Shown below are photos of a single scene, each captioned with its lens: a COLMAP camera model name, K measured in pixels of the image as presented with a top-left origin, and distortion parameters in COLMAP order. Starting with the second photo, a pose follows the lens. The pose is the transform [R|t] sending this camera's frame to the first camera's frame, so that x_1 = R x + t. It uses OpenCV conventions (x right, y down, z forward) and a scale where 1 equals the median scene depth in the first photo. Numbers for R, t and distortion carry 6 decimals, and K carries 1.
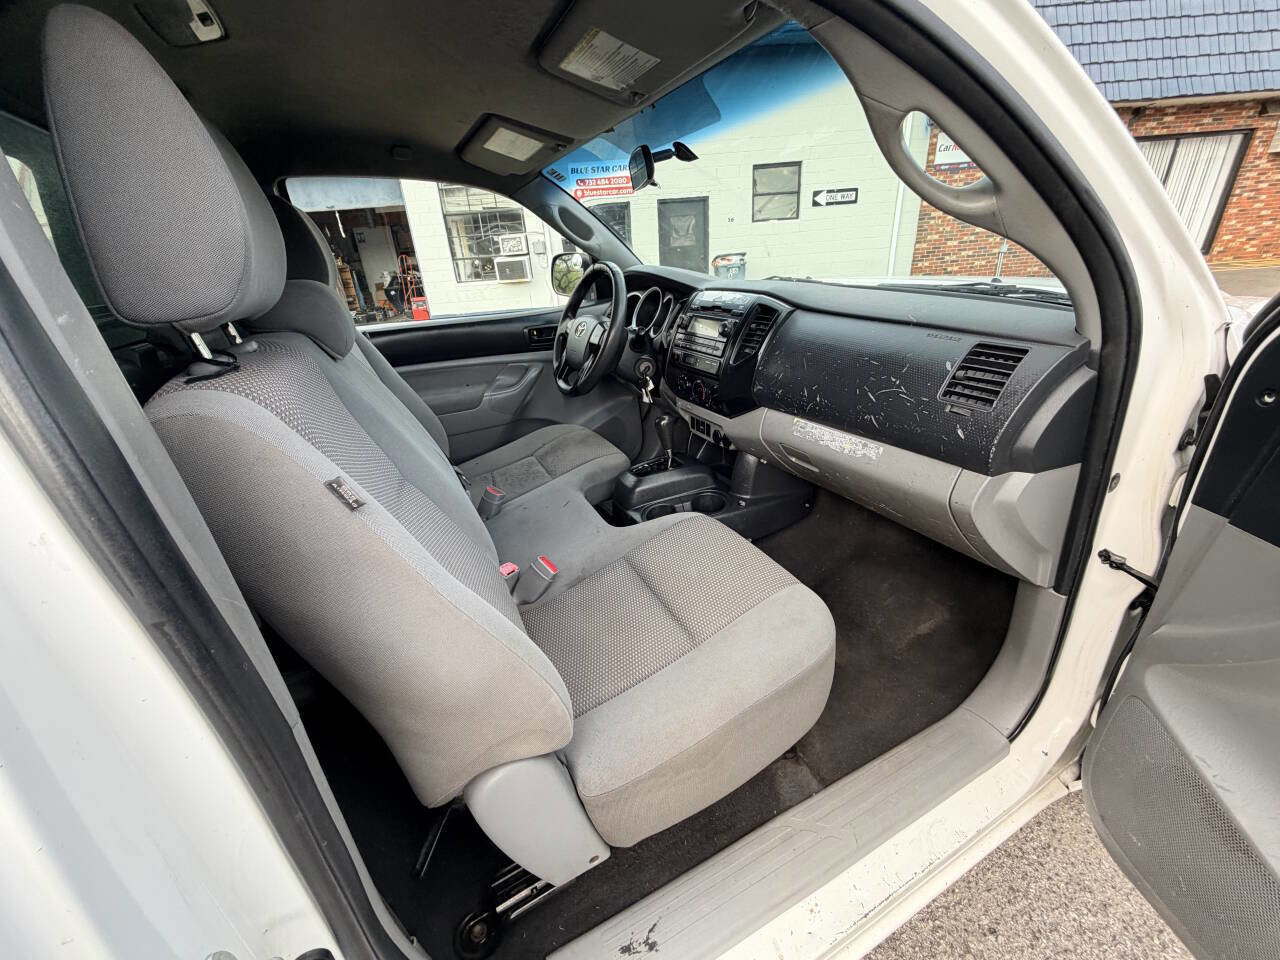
lens RADIAL K [[502.9, 0, 637.2], [0, 502.9, 480.9], [0, 0, 1]] dist [0.000331, -0.000150]
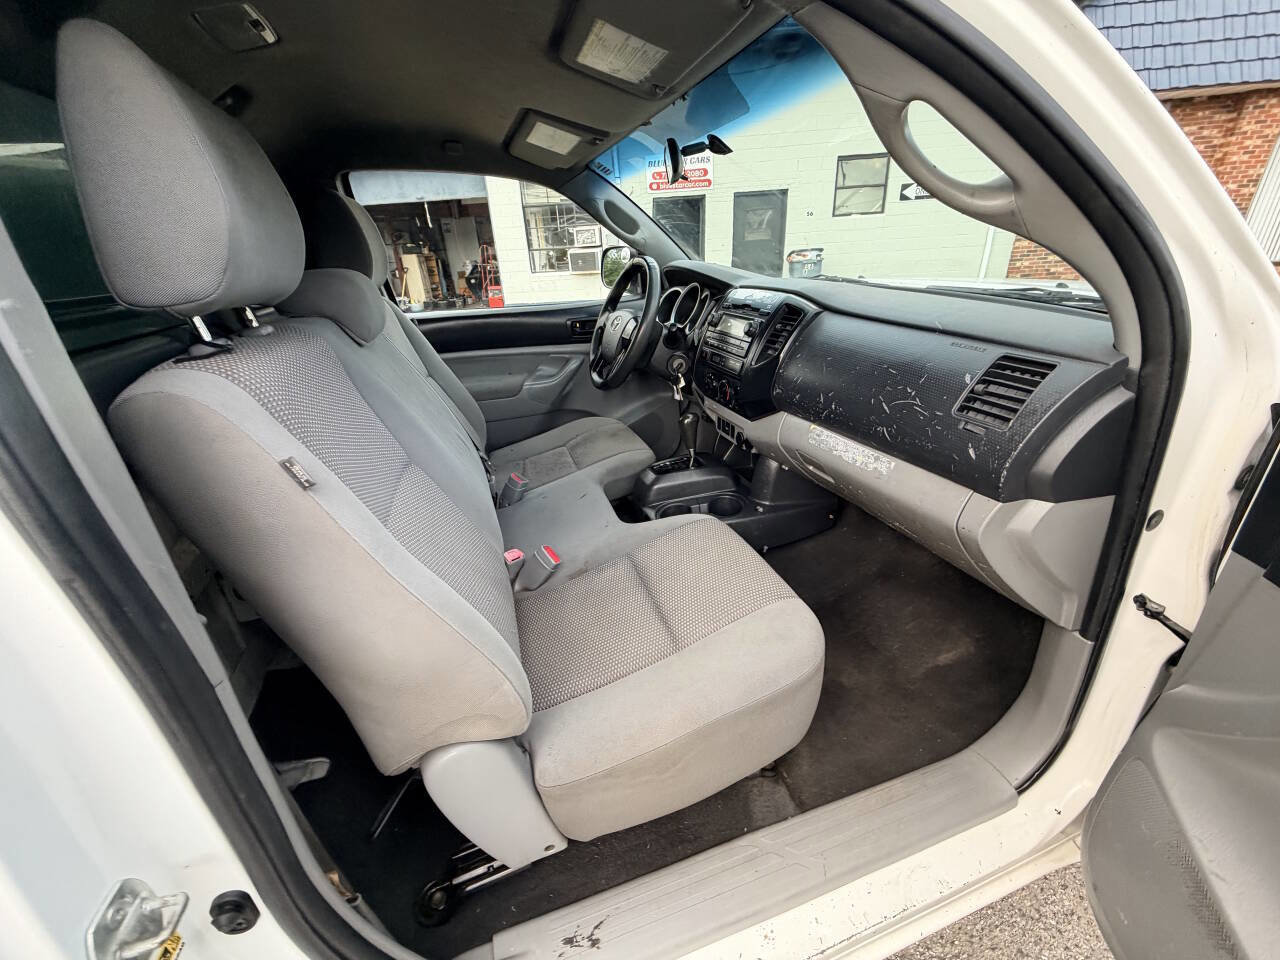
lens RADIAL K [[503.1, 0, 640.0], [0, 503.1, 480.0], [0, 0, 1]] dist [-0.000498, 0.000360]
pose [[0.990198, 0.072057, -0.119650, 0.111963], [-0.070825, 0.997383, 0.014524, -0.011402], [0.120383, -0.005907, 0.992710, 0.012597]]
